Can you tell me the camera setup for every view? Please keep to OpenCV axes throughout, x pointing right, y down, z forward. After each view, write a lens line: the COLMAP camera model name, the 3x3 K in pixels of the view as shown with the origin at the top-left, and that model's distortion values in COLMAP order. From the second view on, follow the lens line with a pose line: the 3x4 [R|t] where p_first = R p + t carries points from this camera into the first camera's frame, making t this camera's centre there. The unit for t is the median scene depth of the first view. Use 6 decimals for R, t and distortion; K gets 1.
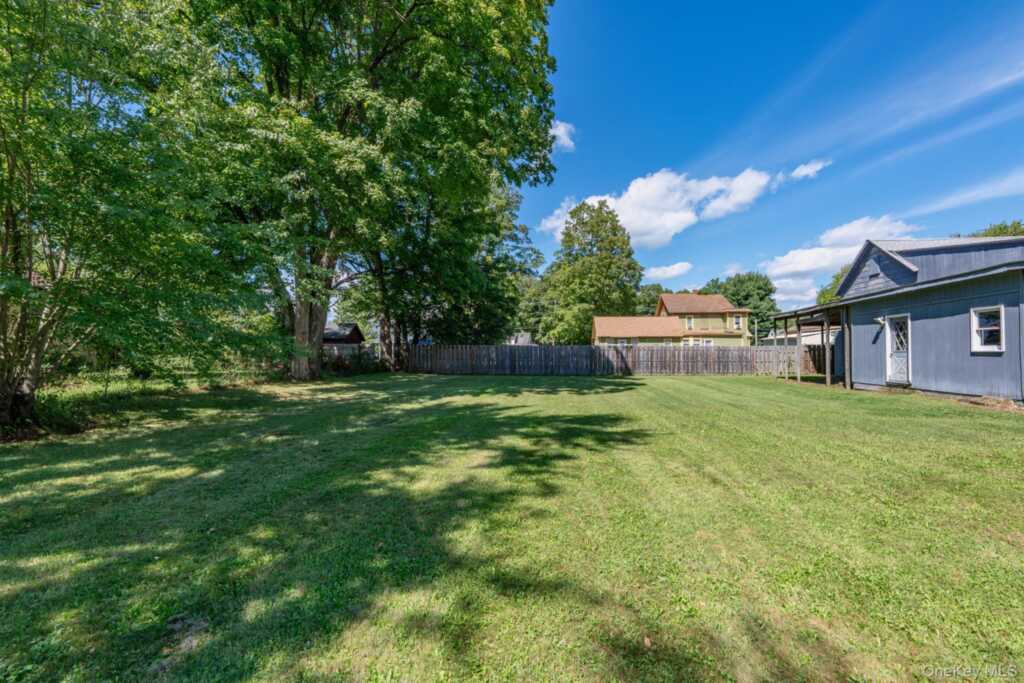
lens RADIAL K [[414.0, 0, 512.0], [0, 414.0, 341.5], [0, 0, 1]] dist [0.000040, -0.000041]
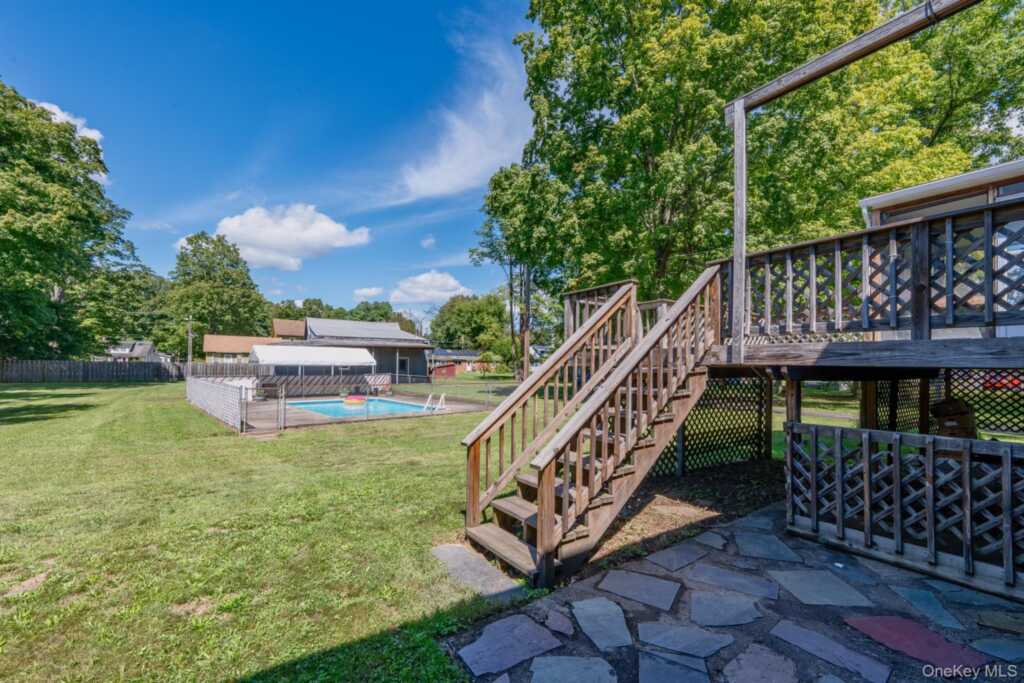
lens RADIAL K [[424.5, 0, 515.1], [0, 424.5, 357.5], [0, 0, 1]] dist [0.000519, -0.000120]
pose [[0.761348, 0.017757, 0.648100, 0.082069], [-0.027807, 0.999599, 0.005278, -0.024010], [-0.647746, -0.022040, 0.761537, -0.483926]]
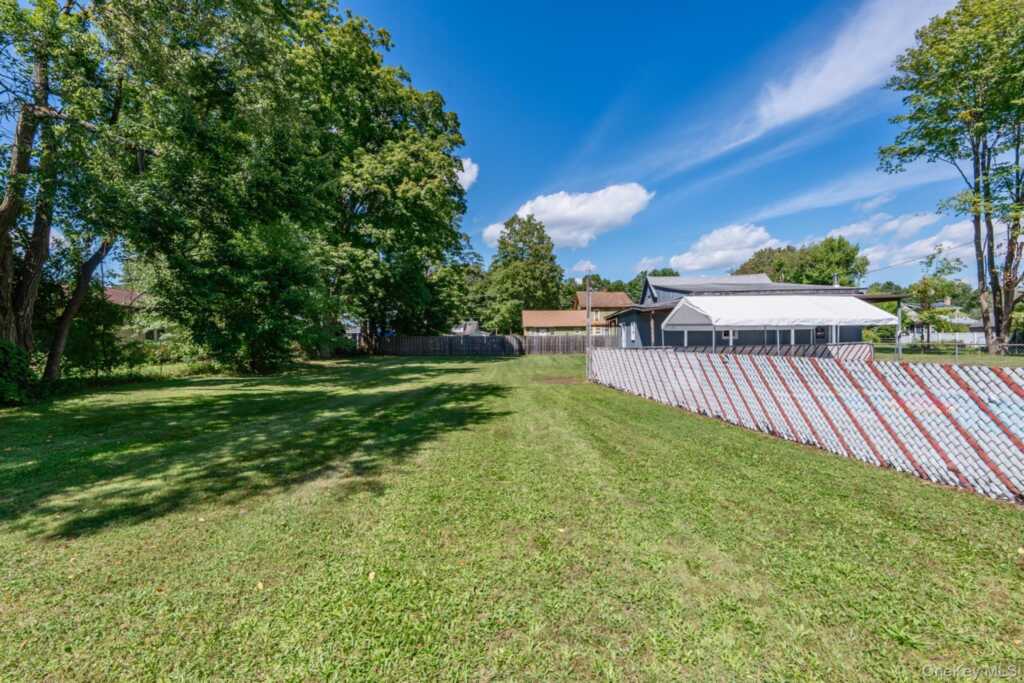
lens RADIAL K [[424.6, 0, 512.0], [0, 424.6, 341.5], [0, 0, 1]] dist [0.000730, -0.000565]
pose [[0.994471, -0.013387, 0.104156, 0.030198], [0.009826, 0.999352, 0.034627, -0.010831], [-0.104552, -0.033412, 0.993958, -0.263788]]
